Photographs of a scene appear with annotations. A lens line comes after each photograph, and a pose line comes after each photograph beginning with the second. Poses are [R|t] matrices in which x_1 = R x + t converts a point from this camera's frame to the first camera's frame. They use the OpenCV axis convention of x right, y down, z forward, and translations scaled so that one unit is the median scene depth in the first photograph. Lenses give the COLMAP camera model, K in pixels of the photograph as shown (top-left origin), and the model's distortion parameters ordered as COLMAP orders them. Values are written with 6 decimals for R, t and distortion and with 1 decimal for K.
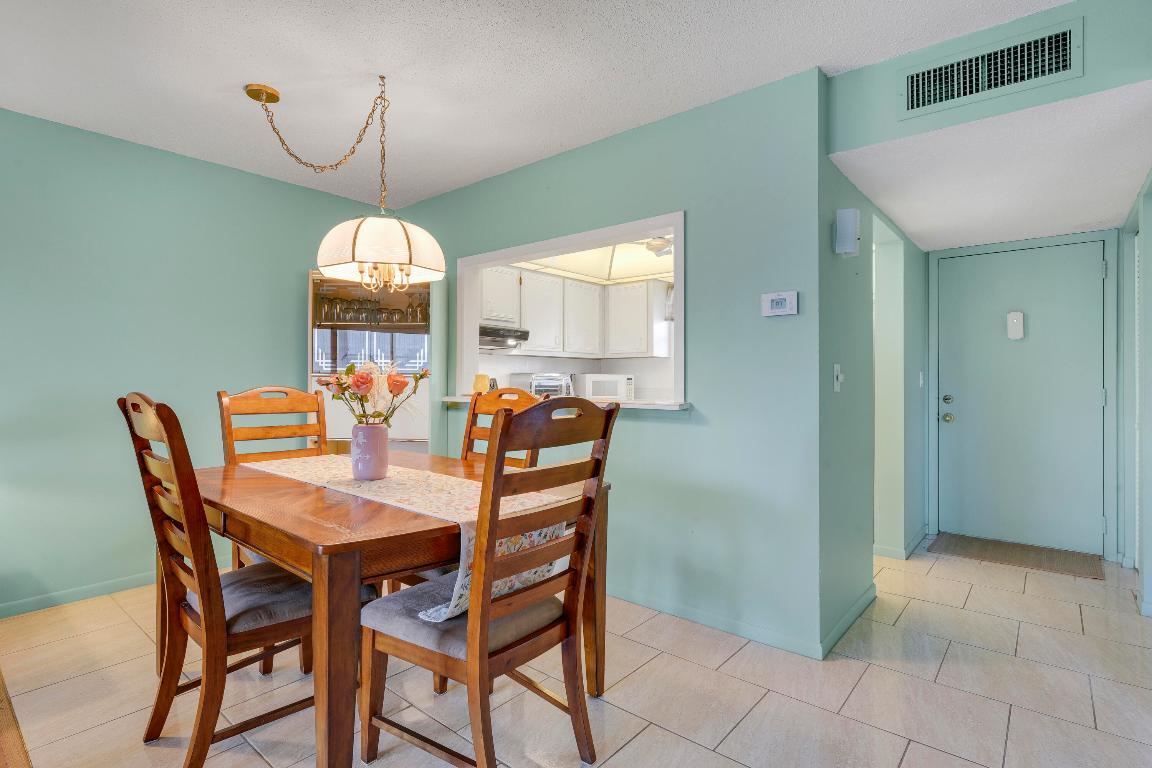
lens RADIAL K [[566.2, 0, 576.0], [0, 566.2, 384.0], [0, 0, 1]] dist [0.000782, -0.000136]
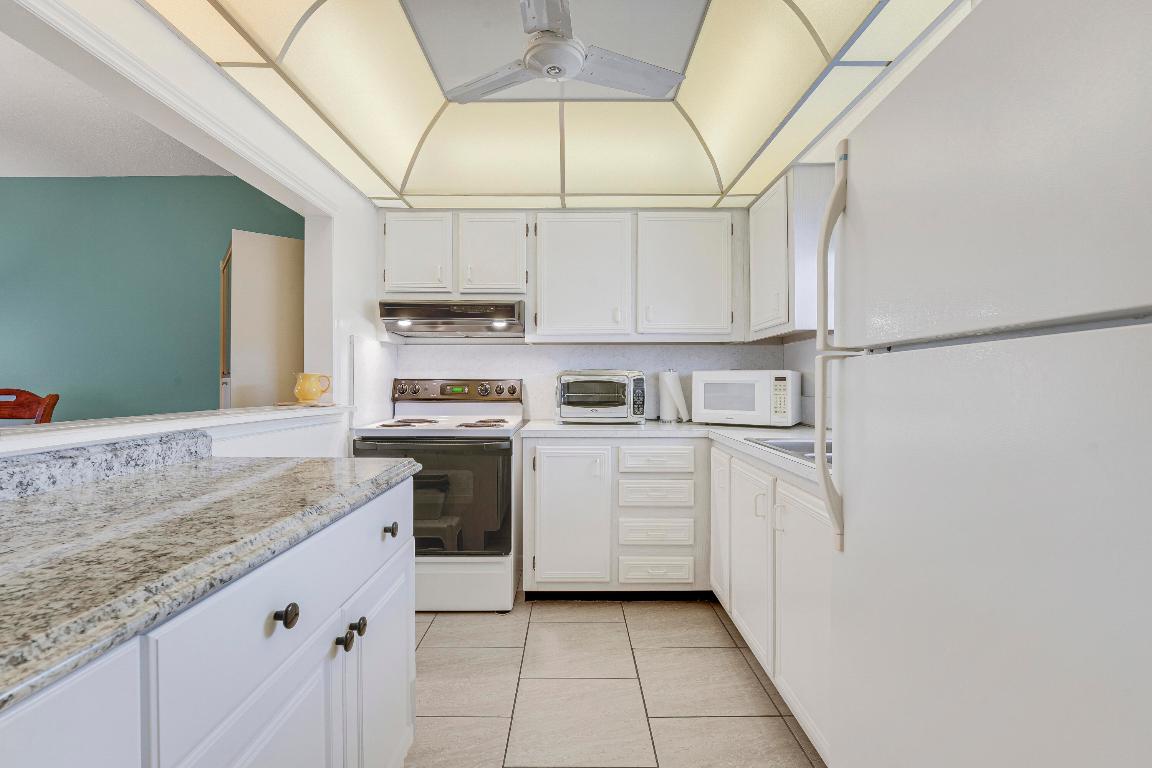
lens RADIAL K [[566.2, 0, 576.0], [0, 566.2, 384.0], [0, 0, 1]] dist [0.000782, -0.000136]
pose [[0.643120, -0.004527, -0.765752, 0.447959], [0.007037, 0.999975, -0.000002, -0.001220], [0.765733, -0.005387, 0.643136, 0.622034]]
